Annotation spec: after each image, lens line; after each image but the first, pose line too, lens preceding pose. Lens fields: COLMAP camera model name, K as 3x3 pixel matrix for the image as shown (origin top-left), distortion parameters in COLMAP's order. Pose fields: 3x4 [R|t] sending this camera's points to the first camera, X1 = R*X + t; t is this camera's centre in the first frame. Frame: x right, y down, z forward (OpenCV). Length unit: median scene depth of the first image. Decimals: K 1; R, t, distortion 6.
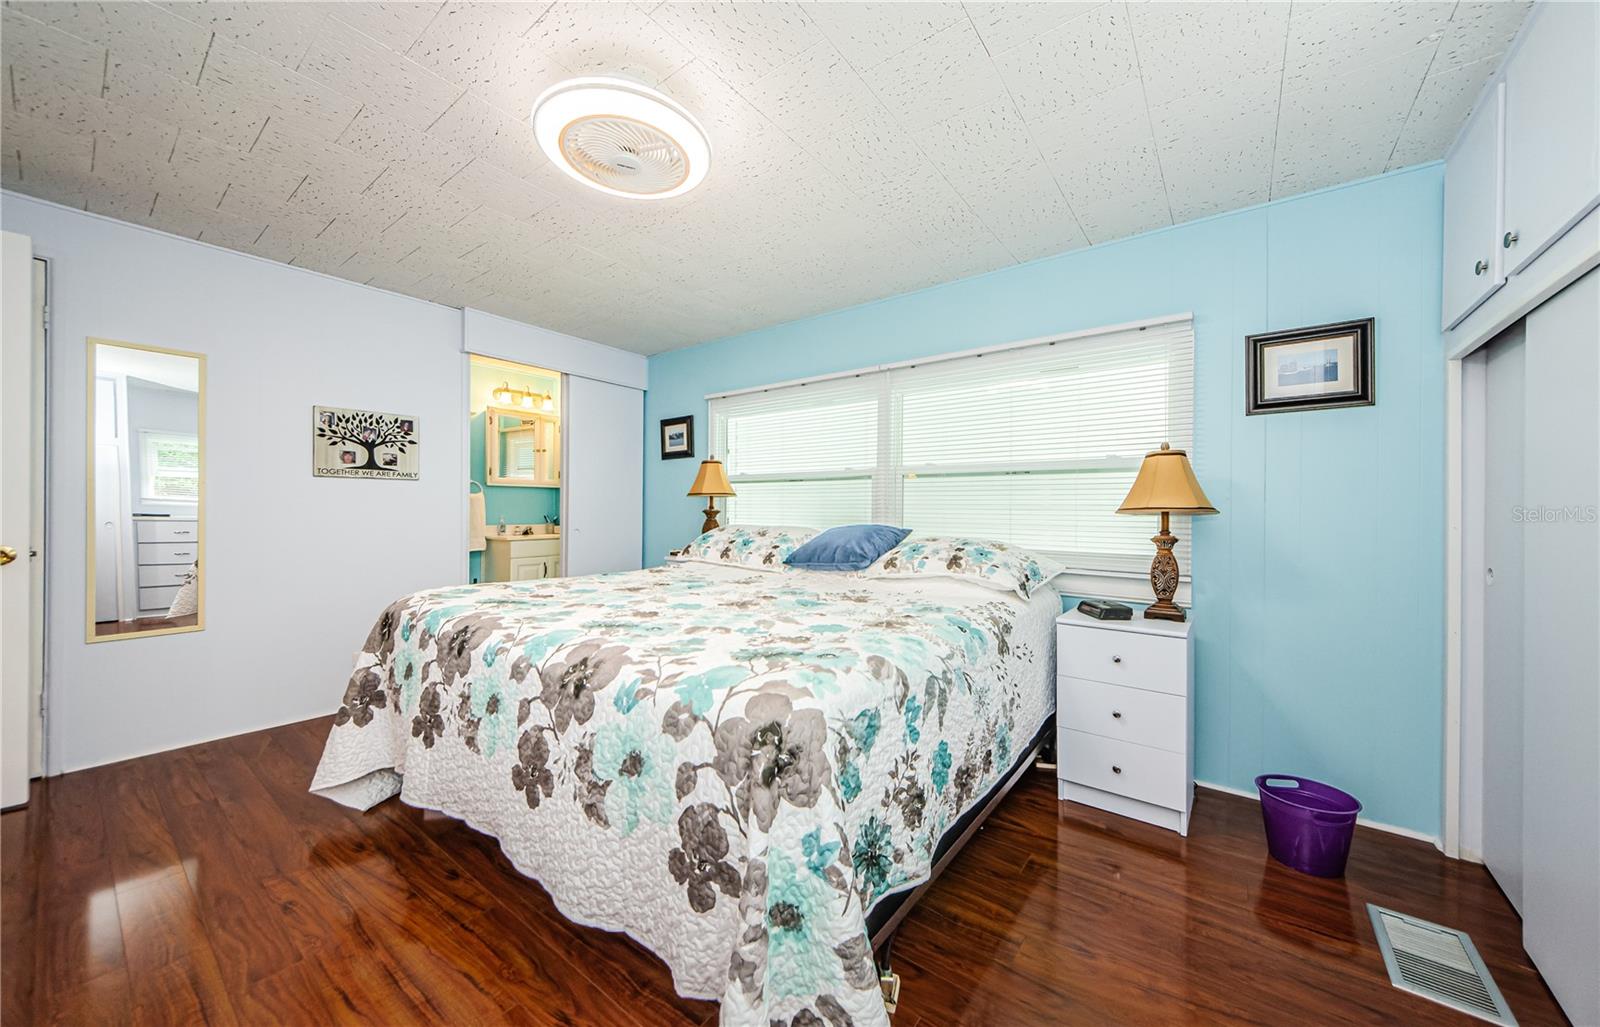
lens RADIAL K [[583.2, 0, 806.0], [0, 583.2, 504.1], [0, 0, 1]] dist [0.014402, -0.000190]
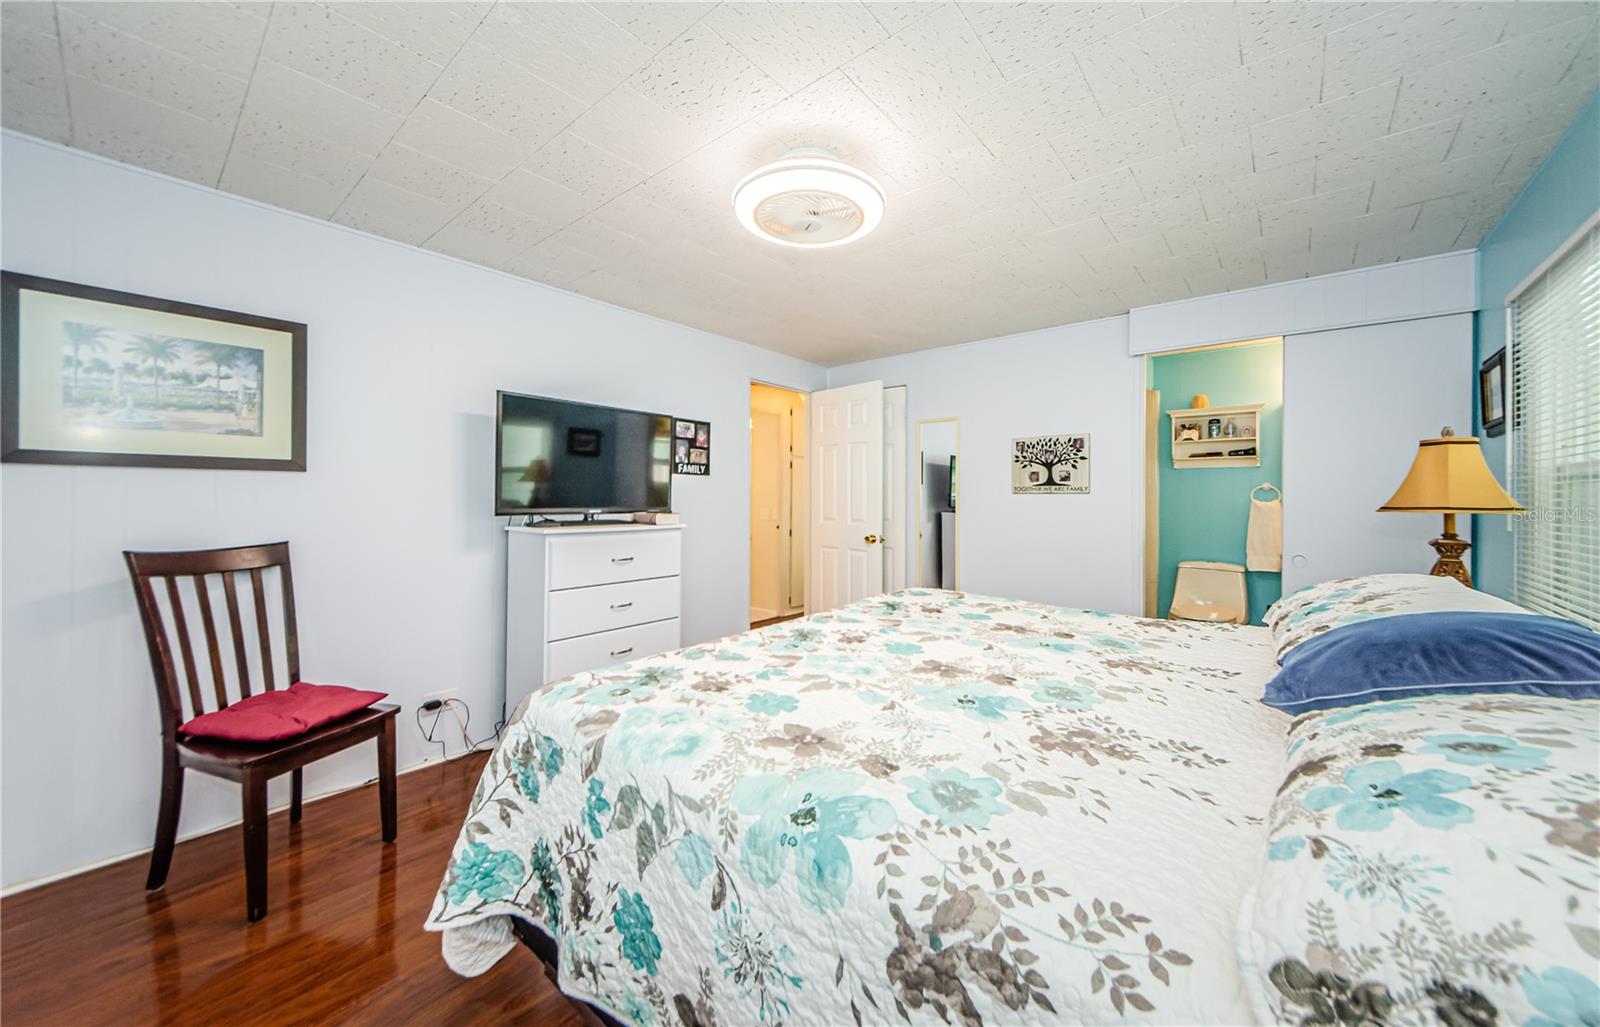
lens RADIAL K [[583.2, 0, 806.0], [0, 583.2, 504.1], [0, 0, 1]] dist [0.014402, -0.000190]
pose [[-0.059611, 0.004426, -0.998212, 0.434291], [0.004749, 0.999980, 0.004150, -0.029592], [0.998210, -0.004493, -0.059631, 0.581418]]
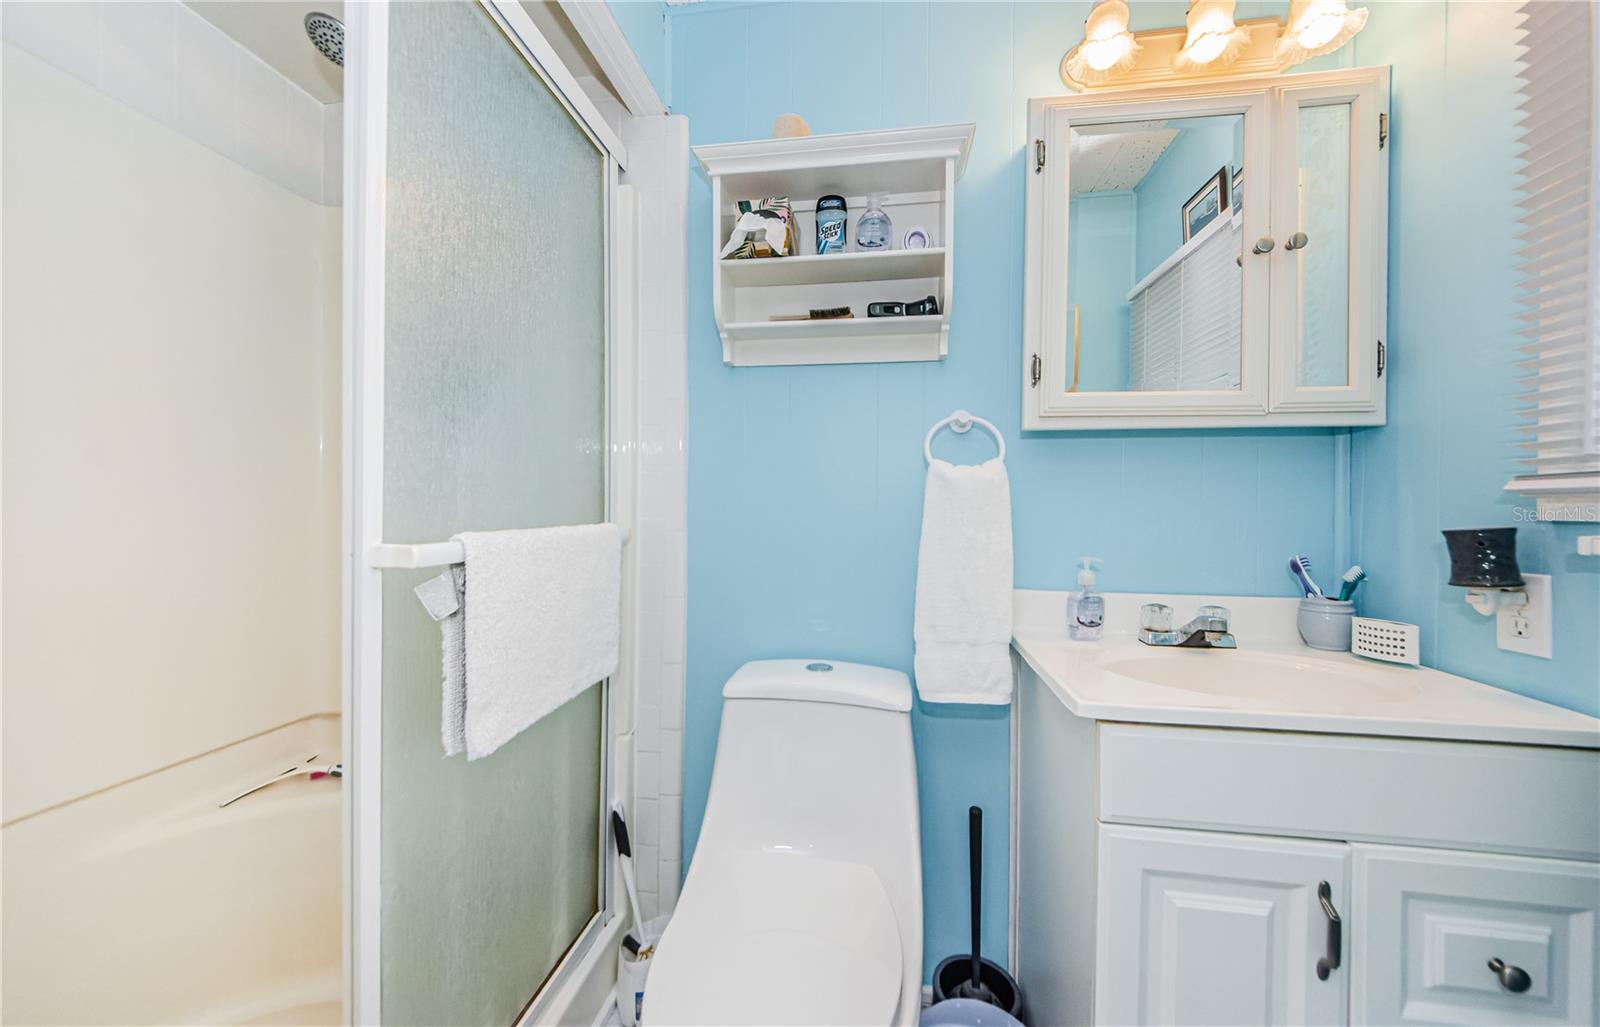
lens RADIAL K [[564.8, 0, 802.2], [0, 564.8, 506.3], [0, 0, 1]] dist [0.002038, -0.000030]
pose [[0.483425, 0.006769, -0.875360, -0.566321], [-0.006599, 0.999970, 0.004088, -0.000981], [0.875361, 0.003801, 0.483455, 1.190279]]
